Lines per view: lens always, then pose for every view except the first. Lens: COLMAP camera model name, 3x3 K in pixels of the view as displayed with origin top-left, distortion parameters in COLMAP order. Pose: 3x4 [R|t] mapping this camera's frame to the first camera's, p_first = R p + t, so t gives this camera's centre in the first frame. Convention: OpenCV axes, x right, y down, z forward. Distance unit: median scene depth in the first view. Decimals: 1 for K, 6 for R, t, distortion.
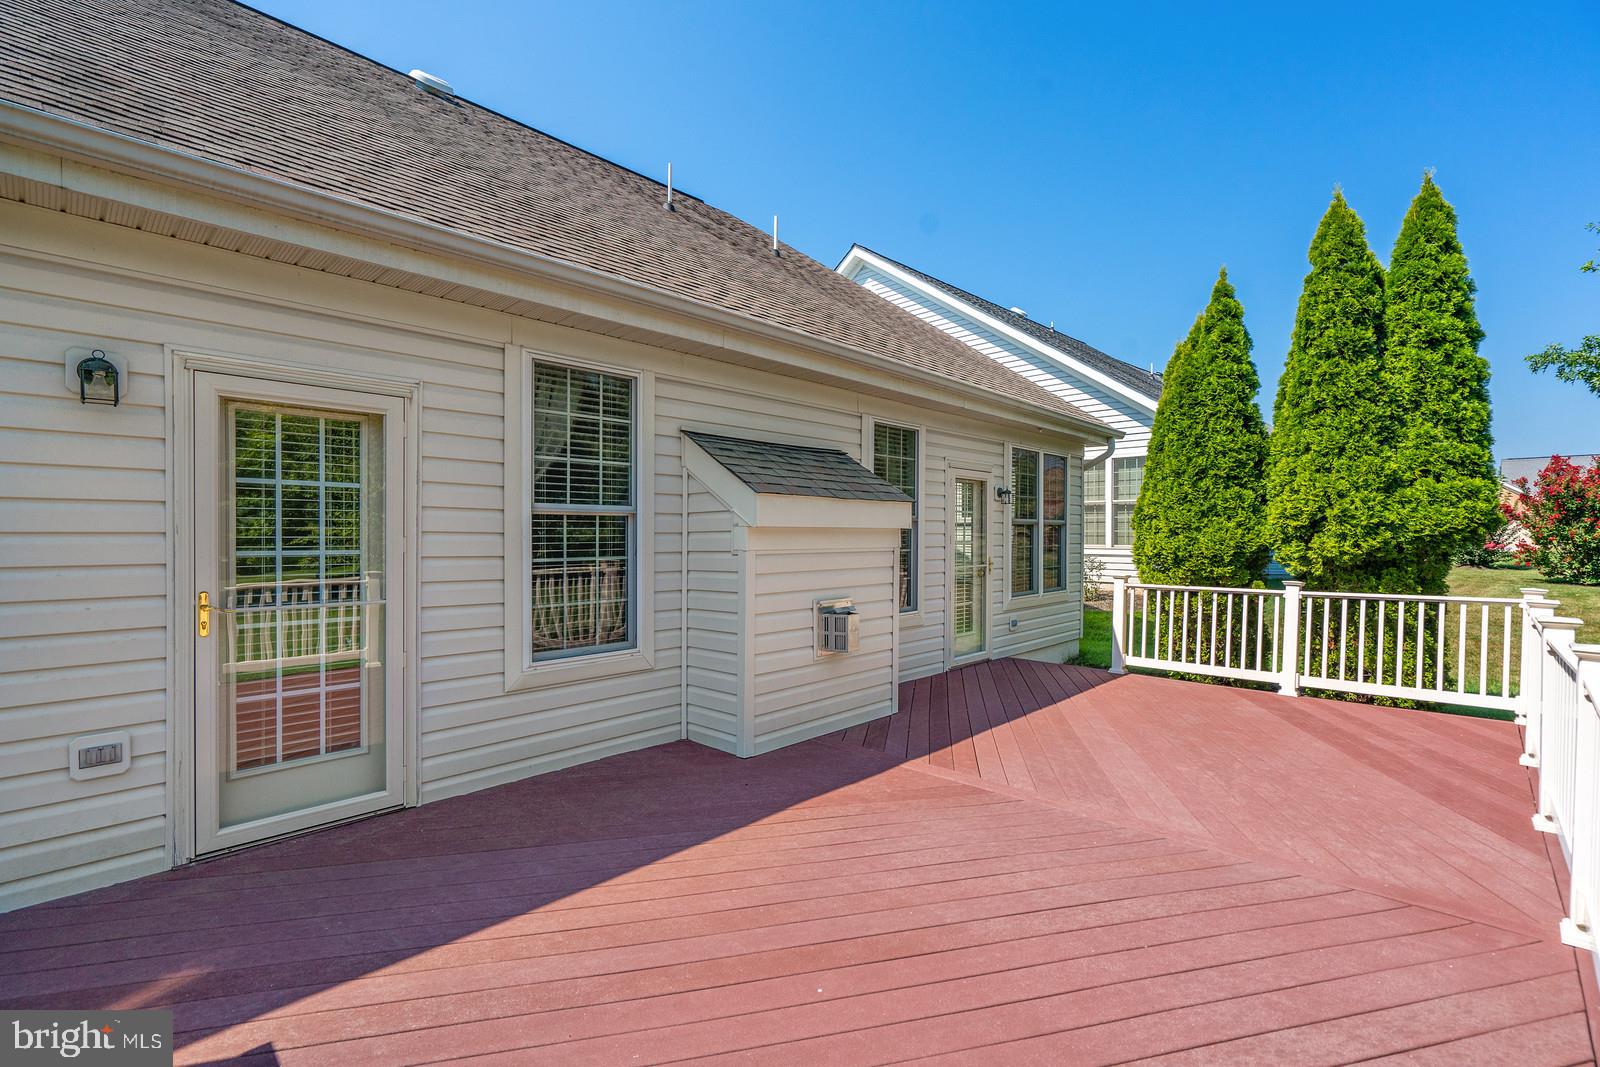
lens RADIAL K [[706.6, 0, 803.4], [0, 706.6, 555.2], [0, 0, 1]] dist [0.000219, 0.000776]
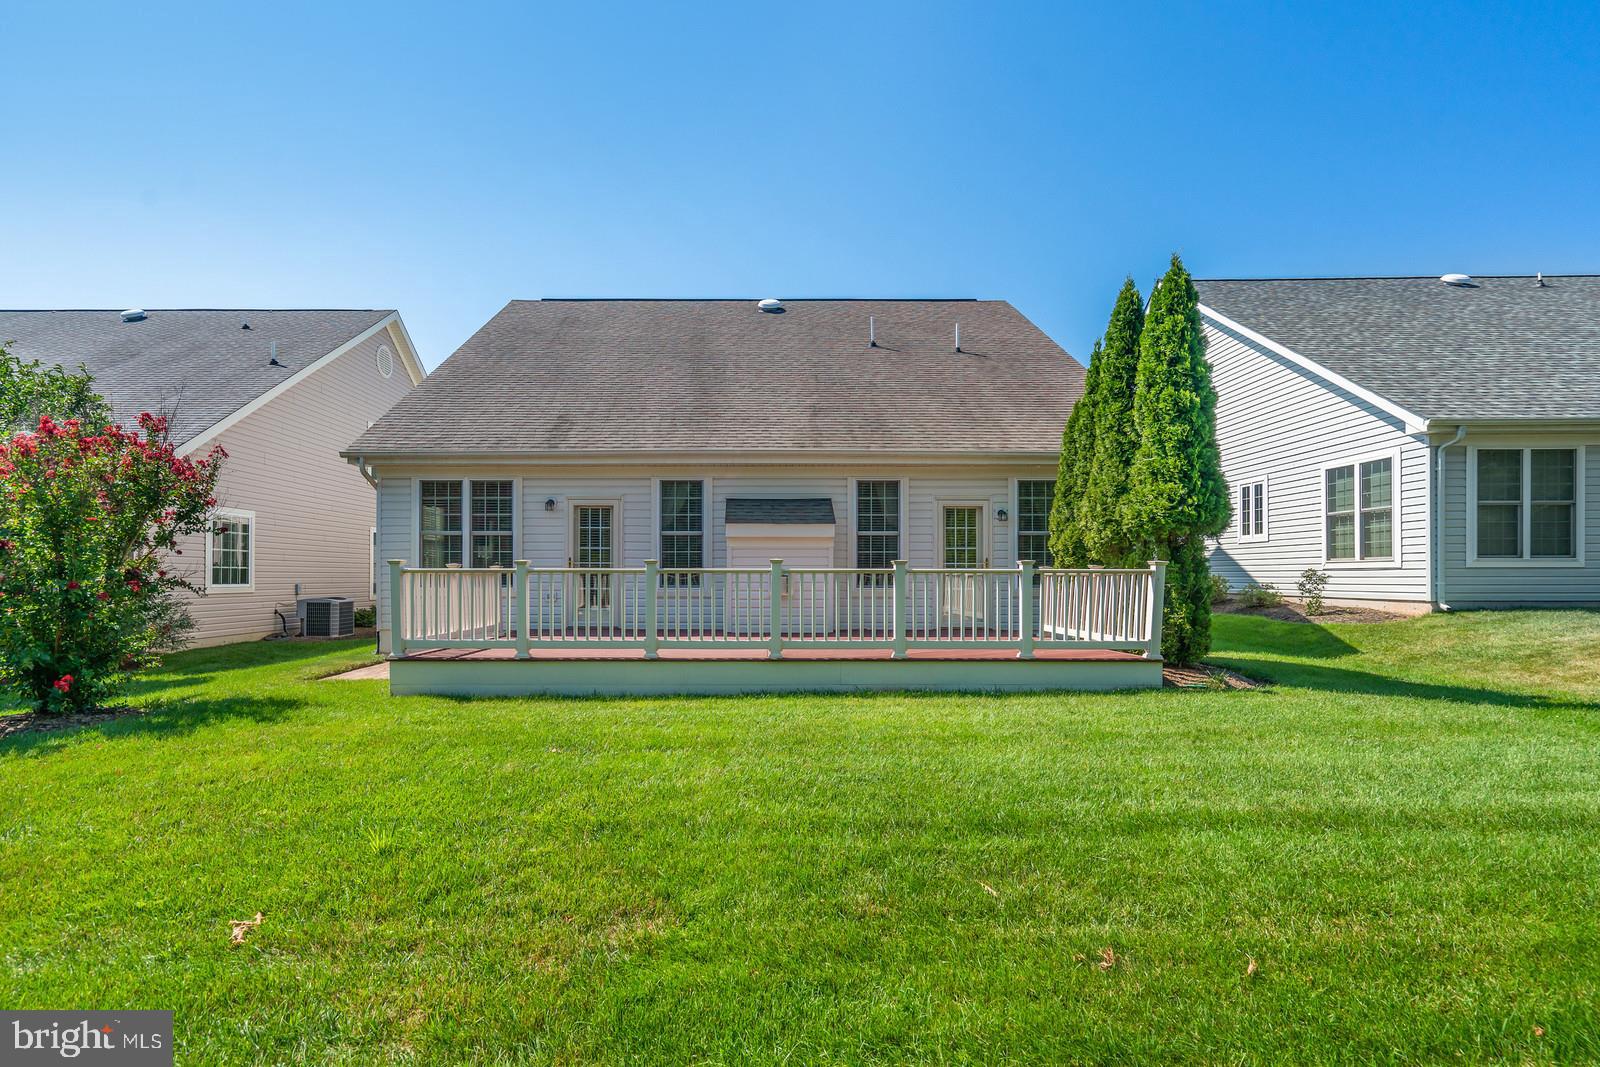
lens RADIAL K [[706.6, 0, 803.4], [0, 706.6, 555.2], [0, 0, 1]] dist [0.000219, 0.000776]
pose [[0.697764, -0.020457, -0.716036, 1.822981], [-0.020906, 0.998585, -0.048902, 0.131919], [0.716023, 0.049092, 0.696349, -0.487890]]
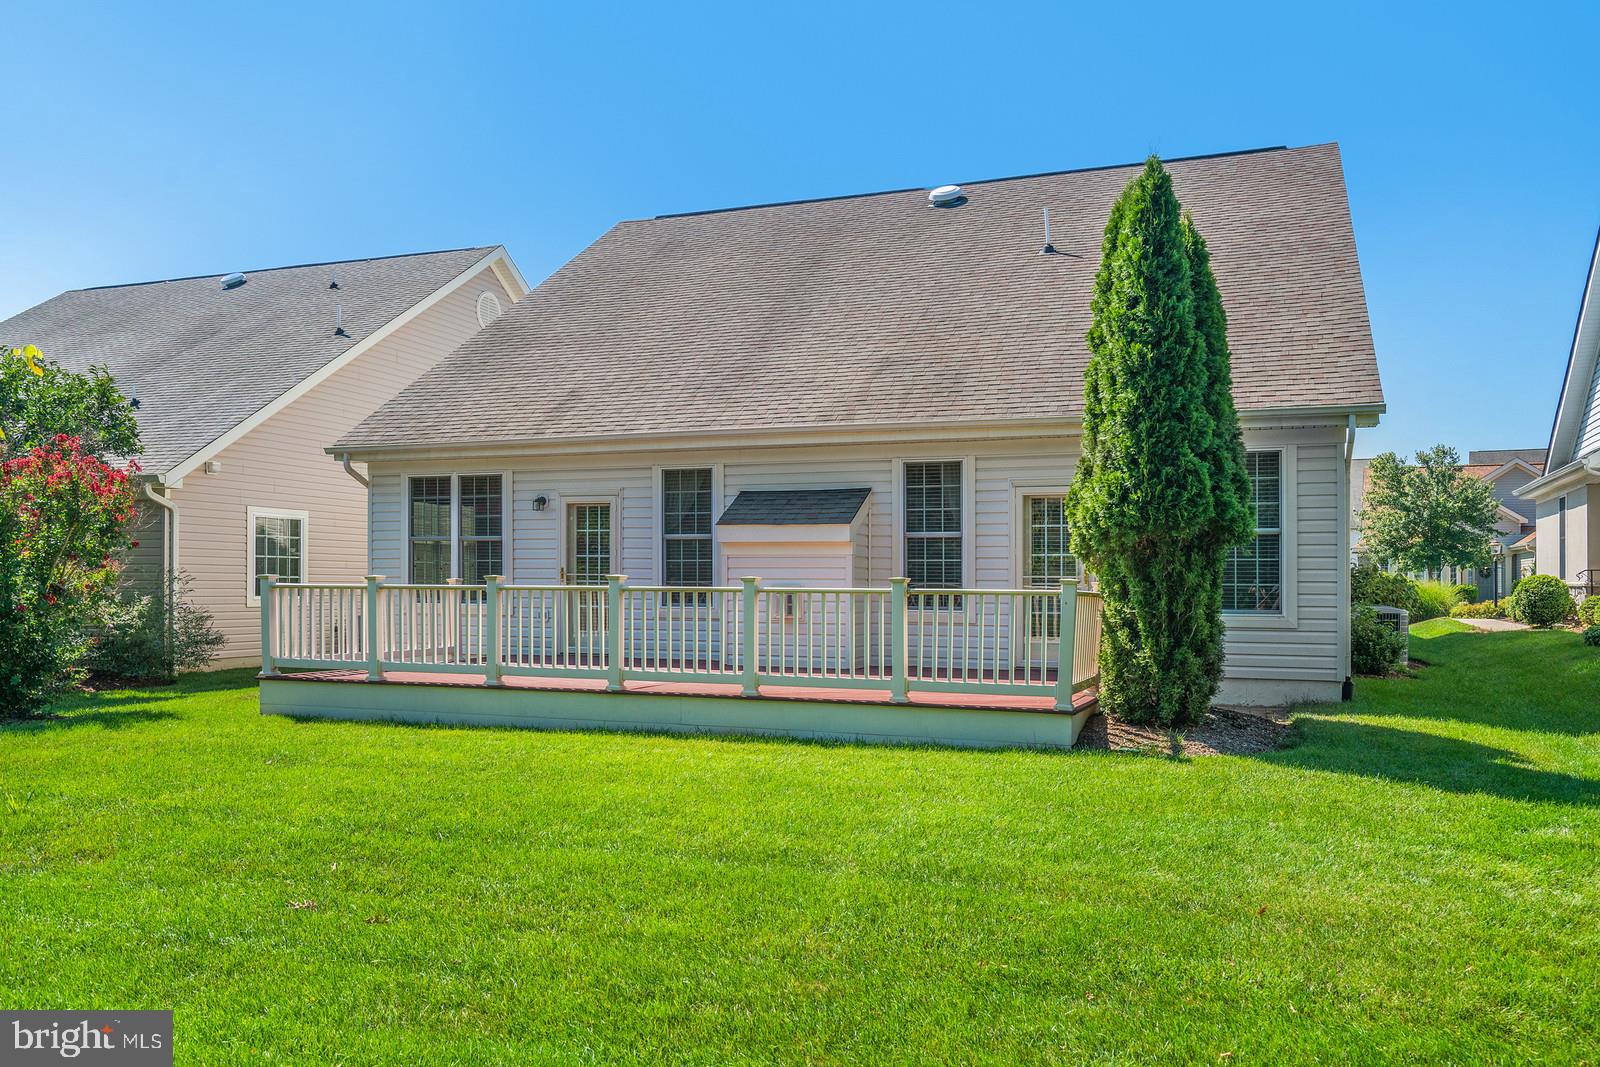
lens RADIAL K [[1111.5, 0, 844.4], [0, 1111.5, 563.7], [0, 0, 1]] dist [0.023706, -0.001441]
pose [[0.434067, -0.014081, -0.900770, 2.709280], [-0.032056, 0.999003, -0.031064, 0.097174], [0.900310, 0.042359, 0.433183, 0.008153]]
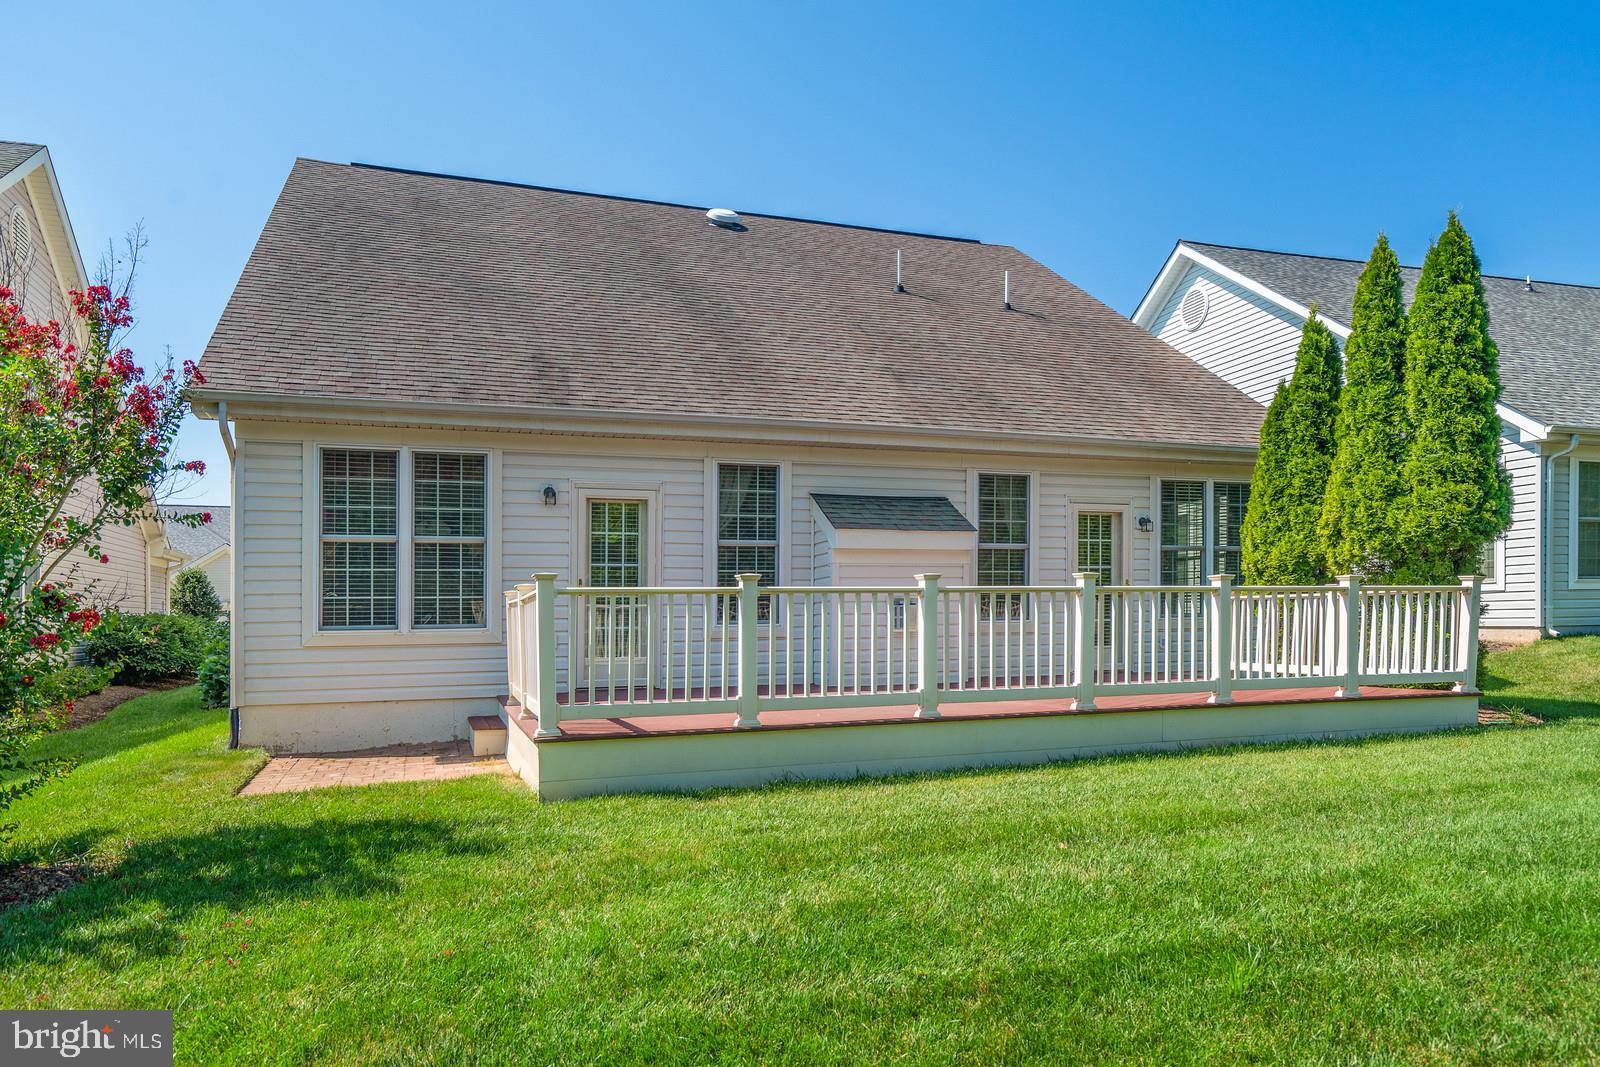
lens RADIAL K [[992.6, 0, 797.8], [0, 992.6, 593.1], [0, 0, 1]] dist [0.017646, -0.001133]
pose [[0.890120, -0.024206, -0.455082, 0.899586], [0.000759, 0.998666, -0.051635, 0.183283], [0.455725, 0.045616, 0.888951, -1.112116]]
